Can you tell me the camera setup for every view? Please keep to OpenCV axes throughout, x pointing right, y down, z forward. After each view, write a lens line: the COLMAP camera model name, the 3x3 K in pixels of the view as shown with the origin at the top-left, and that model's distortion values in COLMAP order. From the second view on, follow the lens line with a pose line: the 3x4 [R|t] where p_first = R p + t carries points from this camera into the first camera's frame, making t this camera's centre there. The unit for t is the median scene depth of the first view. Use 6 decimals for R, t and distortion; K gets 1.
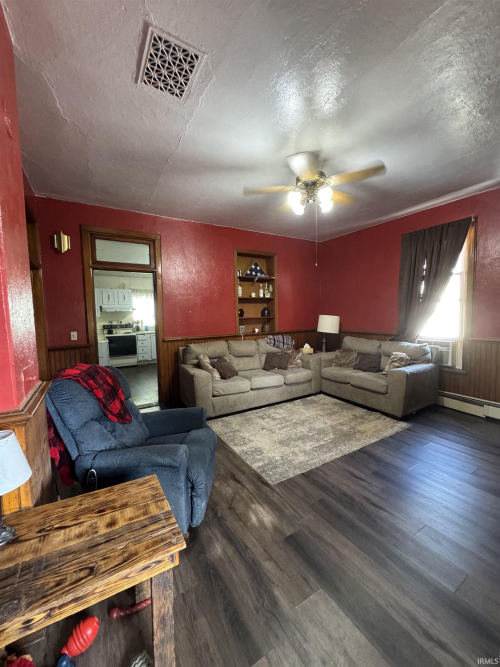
lens RADIAL K [[269.4, 0, 248.7], [0, 269.4, 331.9], [0, 0, 1]] dist [0.004777, 0.000452]
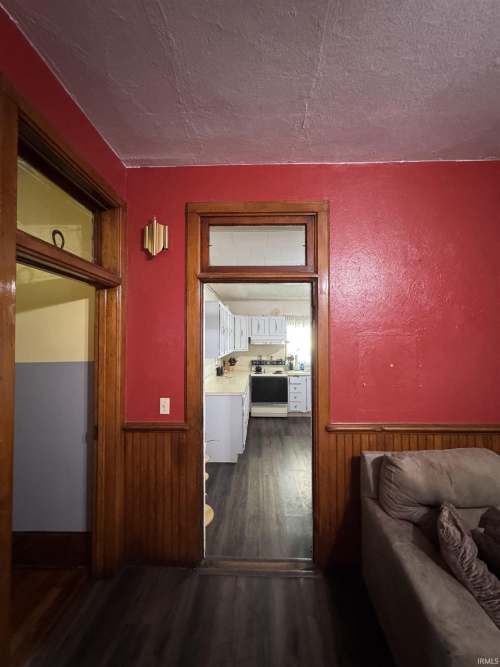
lens RADIAL K [[269.4, 0, 250.9], [0, 269.4, 332.3], [0, 0, 1]] dist [0.004777, 0.000452]
pose [[0.844940, 0.006511, -0.534821, -0.208938], [-0.055158, 0.995655, -0.075020, -0.097638], [0.532009, 0.092887, 0.841628, 0.608841]]
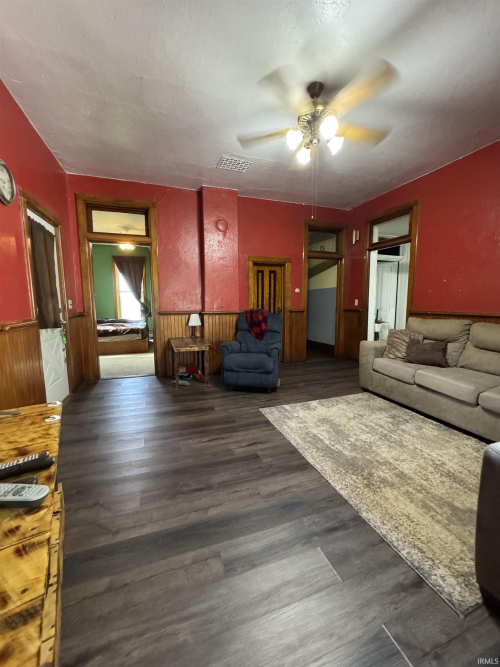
lens RADIAL K [[269.4, 0, 253.3], [0, 269.4, 333.3], [0, 0, 1]] dist [0.004777, 0.000452]
pose [[-0.189239, 0.134759, -0.972640, 0.822591], [-0.066011, 0.986551, 0.149530, -0.001199], [0.979710, 0.092502, -0.177799, 0.719381]]
